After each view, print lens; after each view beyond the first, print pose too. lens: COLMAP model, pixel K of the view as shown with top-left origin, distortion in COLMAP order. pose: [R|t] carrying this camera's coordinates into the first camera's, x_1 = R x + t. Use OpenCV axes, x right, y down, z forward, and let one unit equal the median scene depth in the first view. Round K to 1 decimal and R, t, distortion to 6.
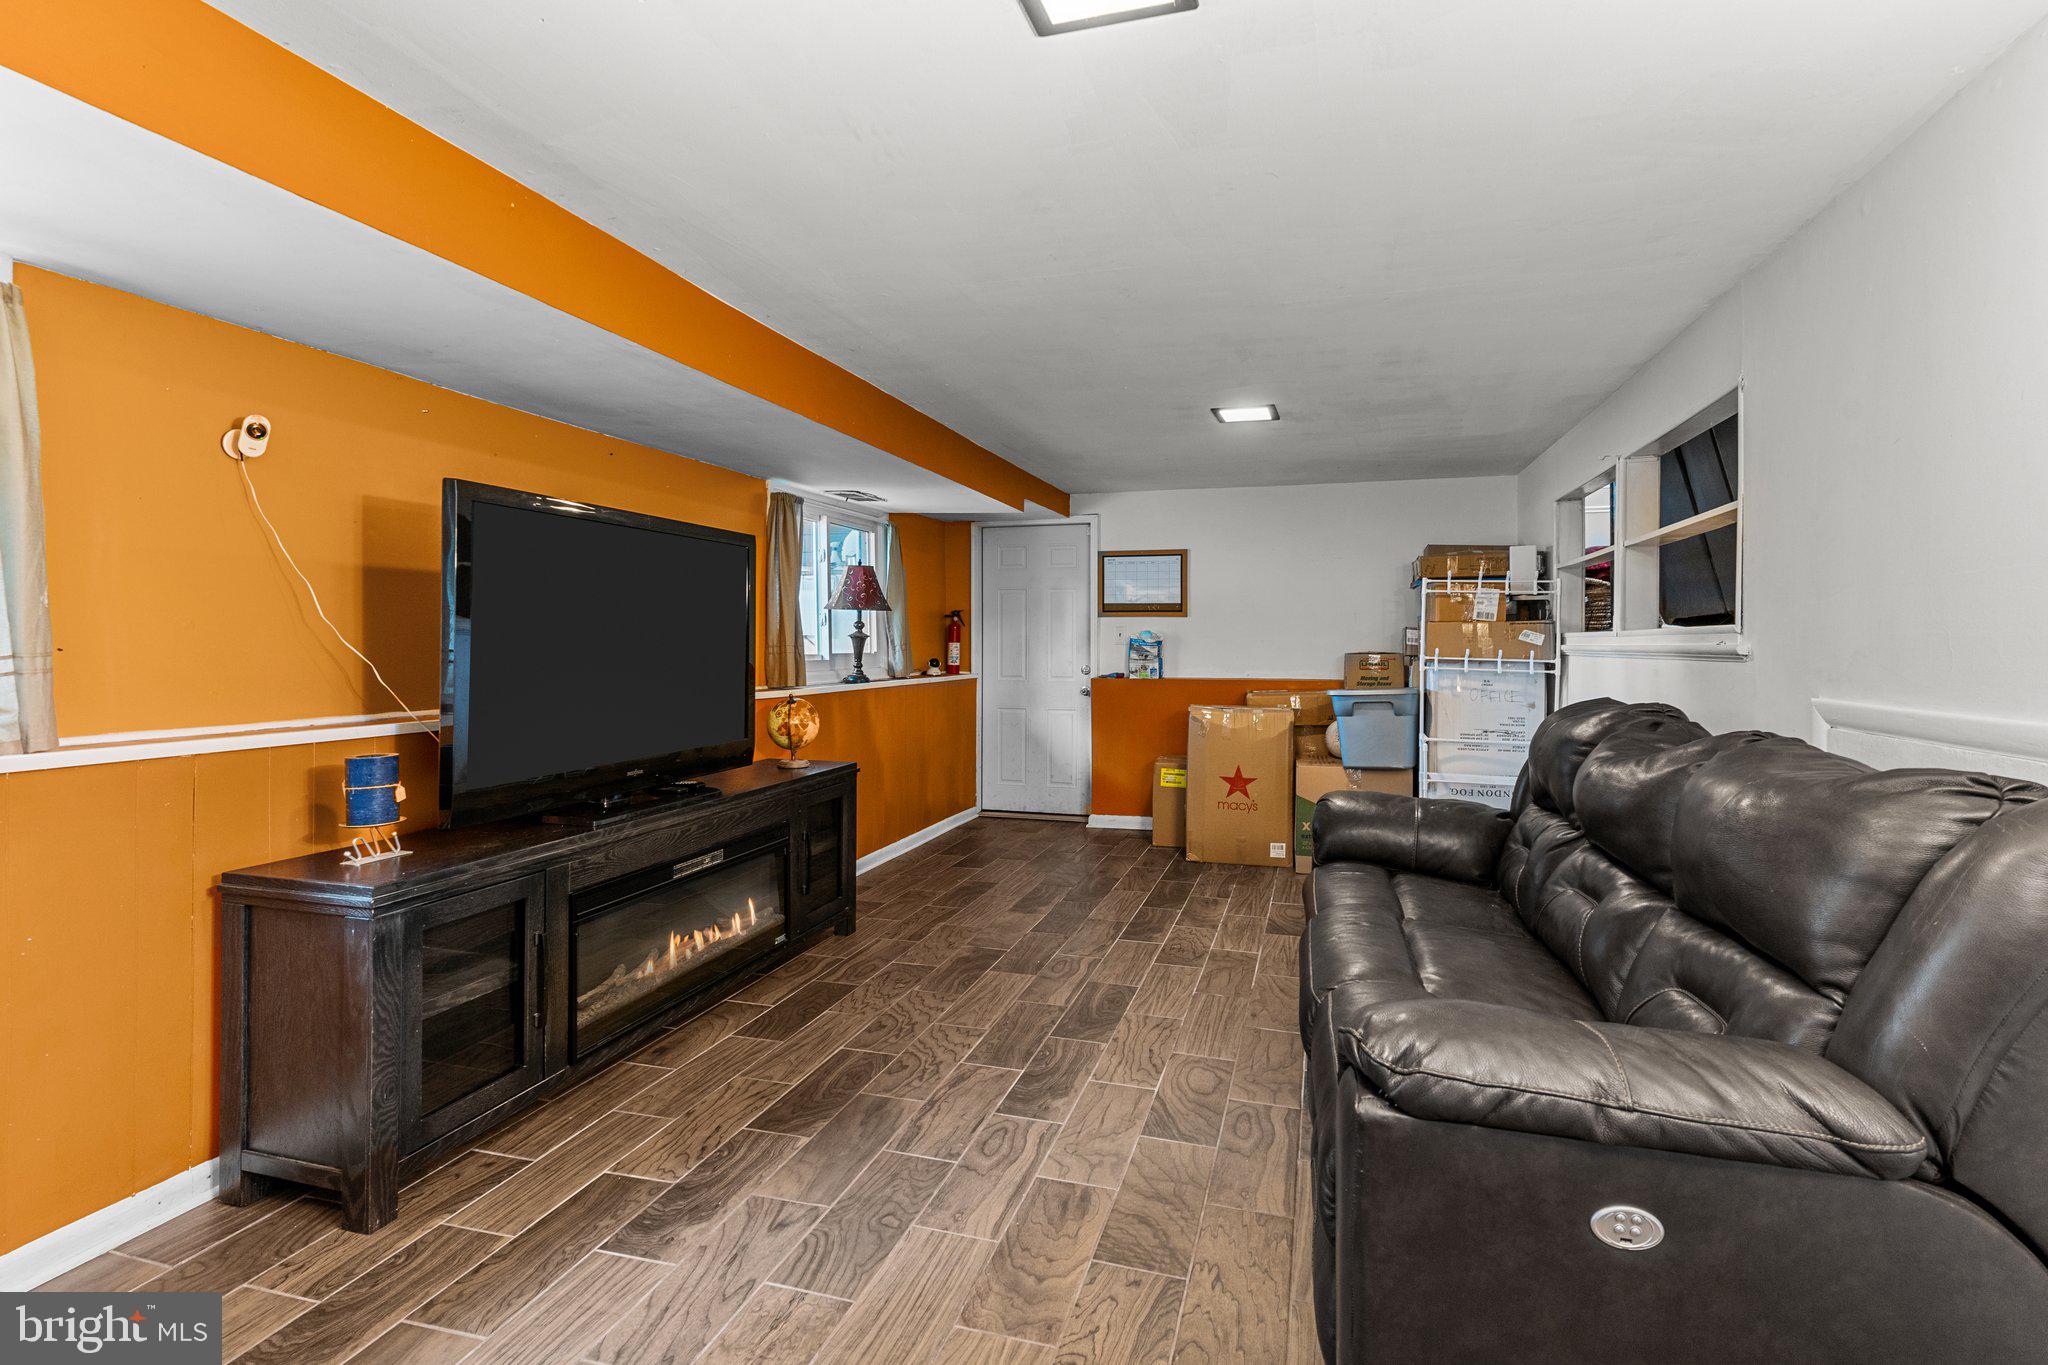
lens RADIAL K [[988.4, 0, 1027.2], [0, 988.4, 628.3], [0, 0, 1]] dist [-0.000712, 0.000282]
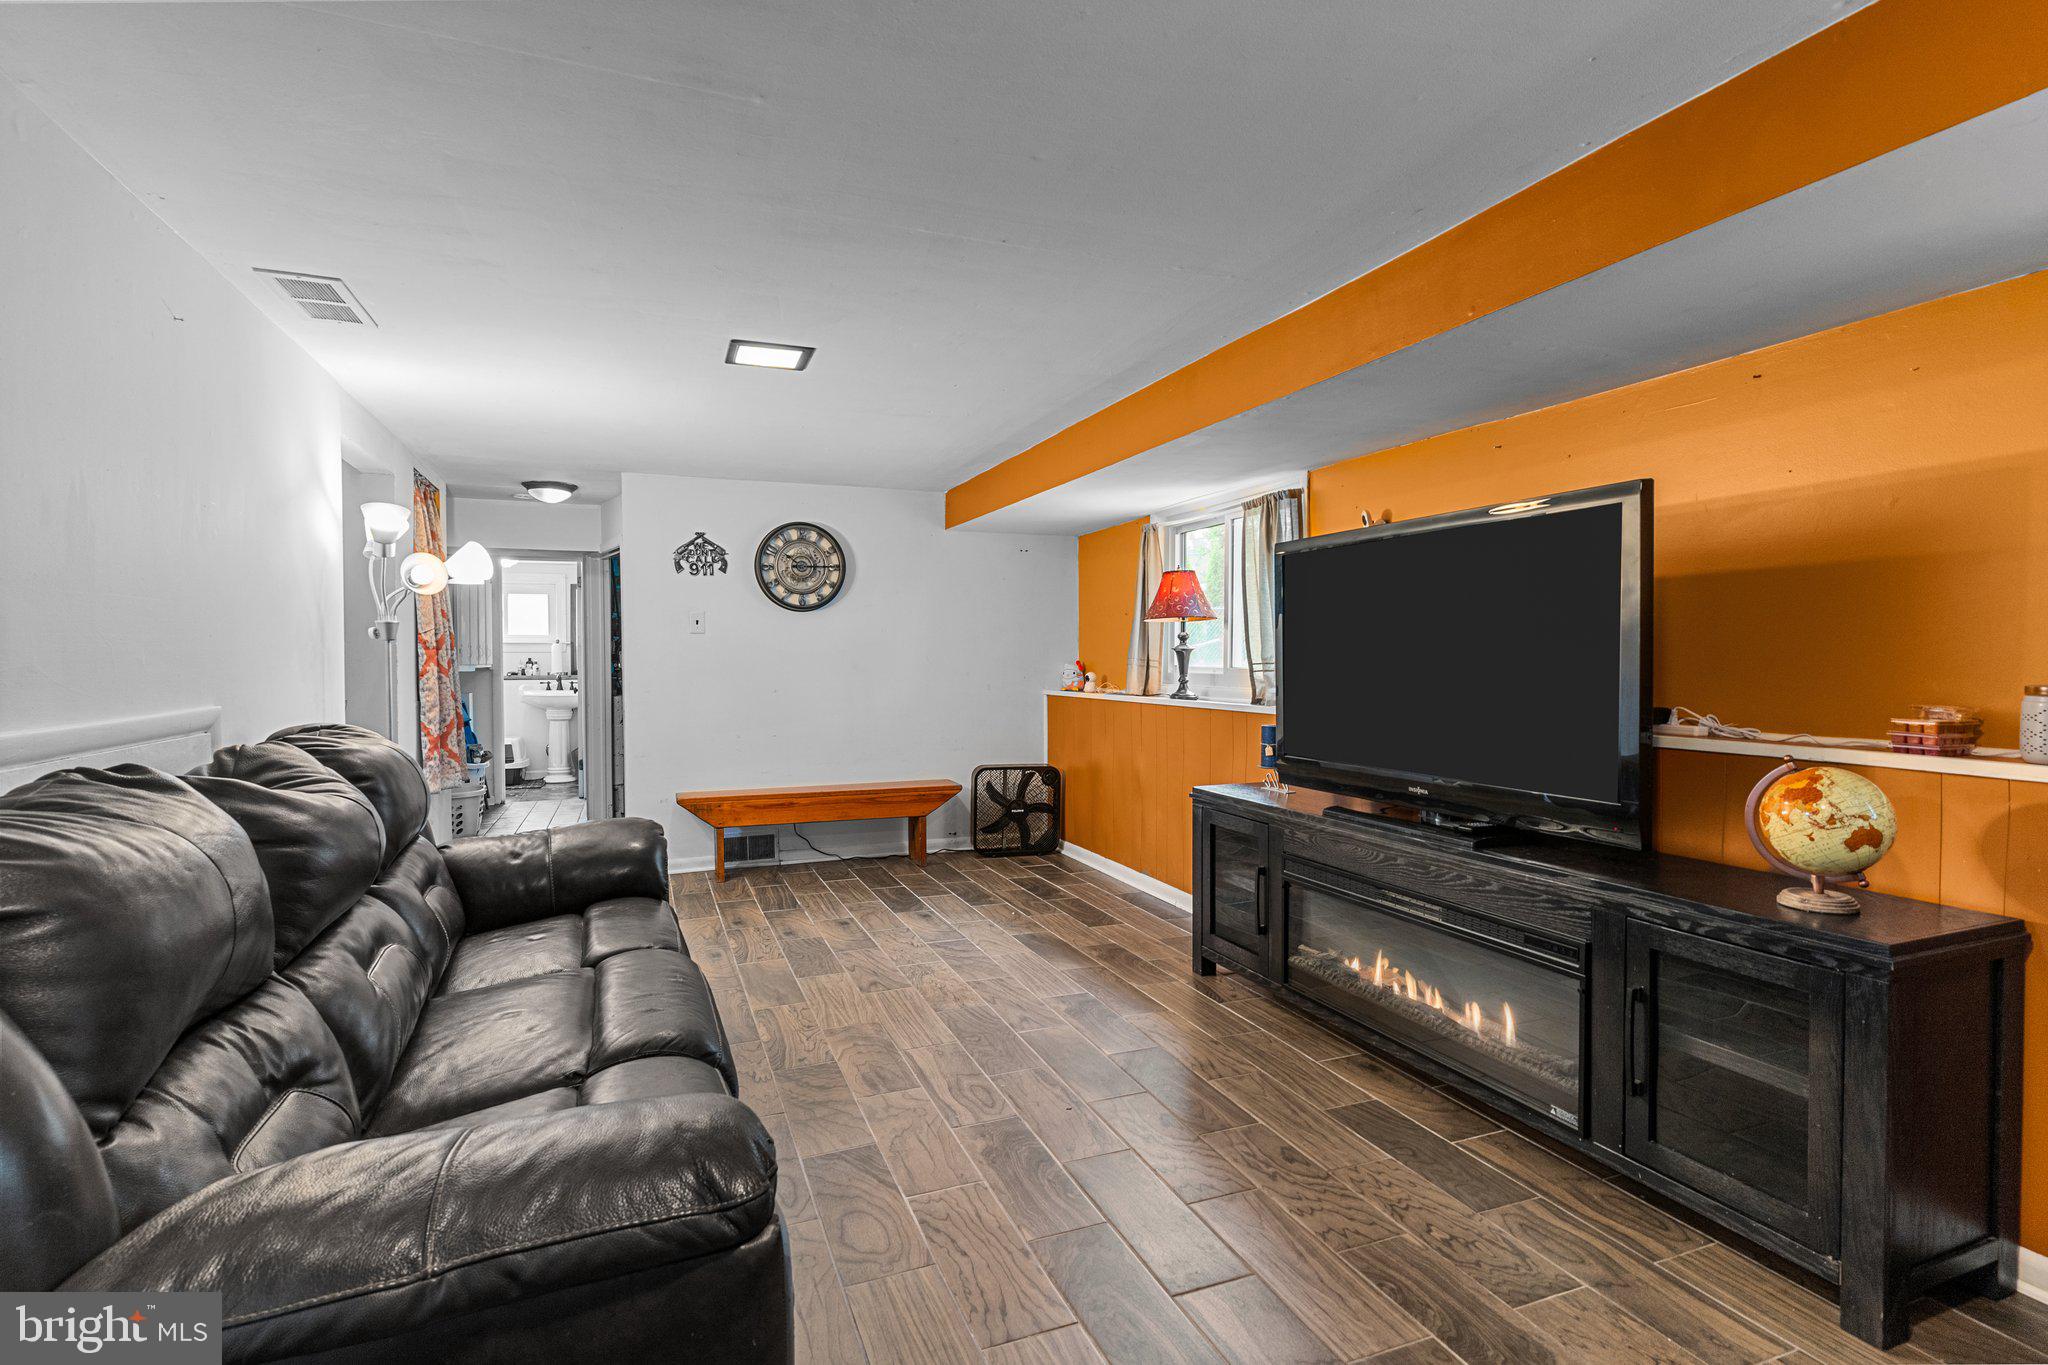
lens RADIAL K [[971.6, 0, 1026.2], [0, 971.6, 675.7], [0, 0, 1]] dist [0.001717, -0.000167]
pose [[-0.779330, 0.014147, -0.626454, 0.451702], [0.012266, 0.999898, 0.007322, 0.020953], [0.626493, -0.001978, -0.779424, 1.383275]]
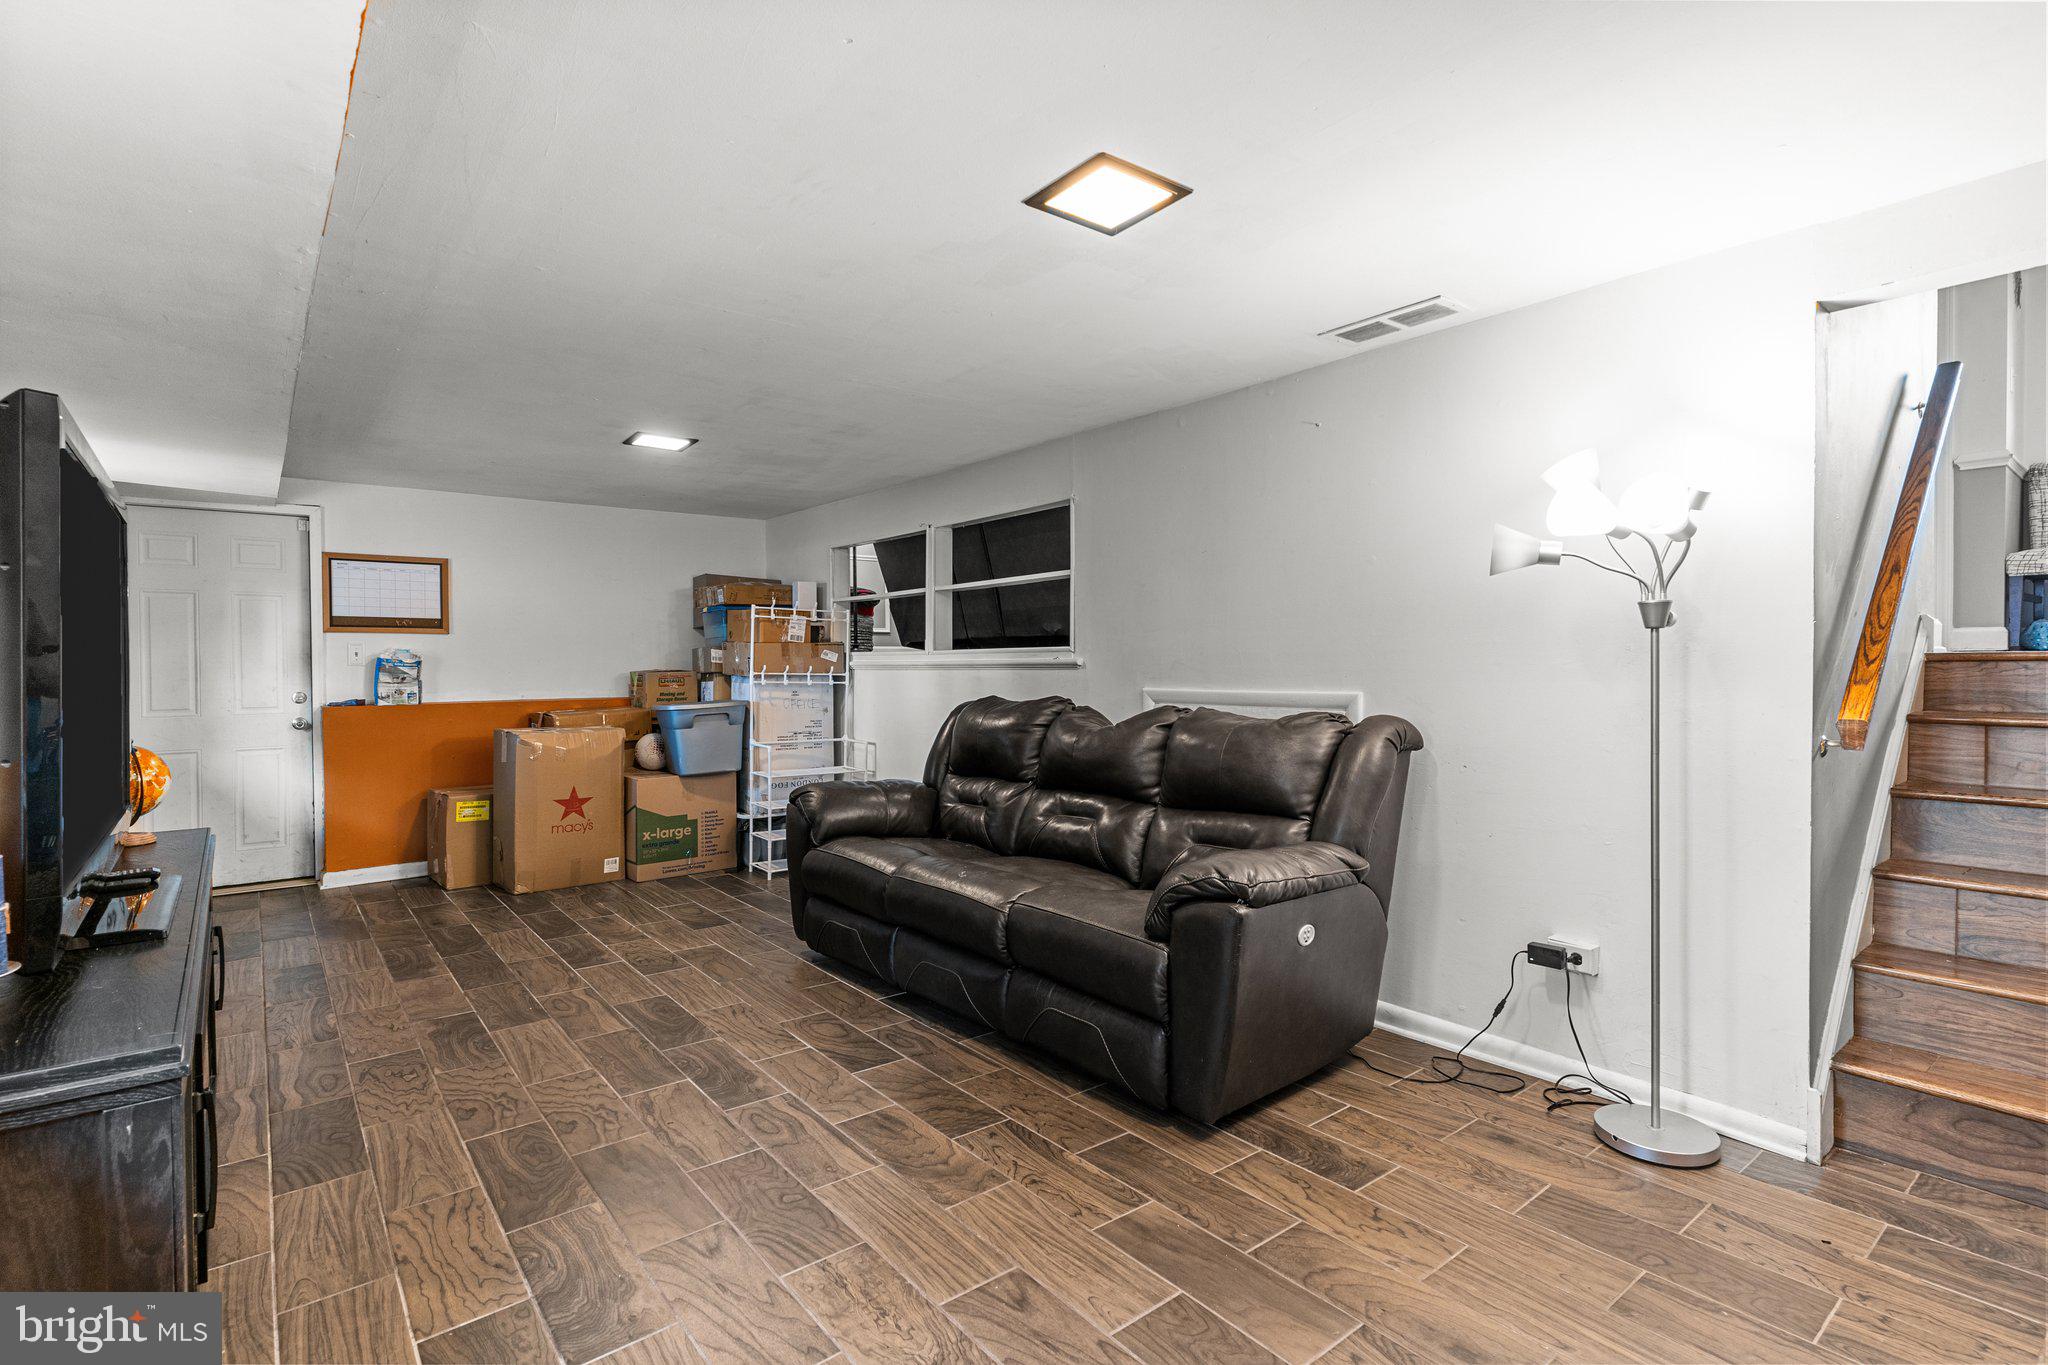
lens RADIAL K [[979.7, 0, 1029.4], [0, 979.7, 662.1], [0, 0, 1]] dist [0.001472, -0.000101]
pose [[0.568879, -0.006643, 0.822394, -0.538298], [-0.004169, 0.999931, 0.010961, 0.003583], [-0.822411, -0.009664, 0.568812, 0.117635]]
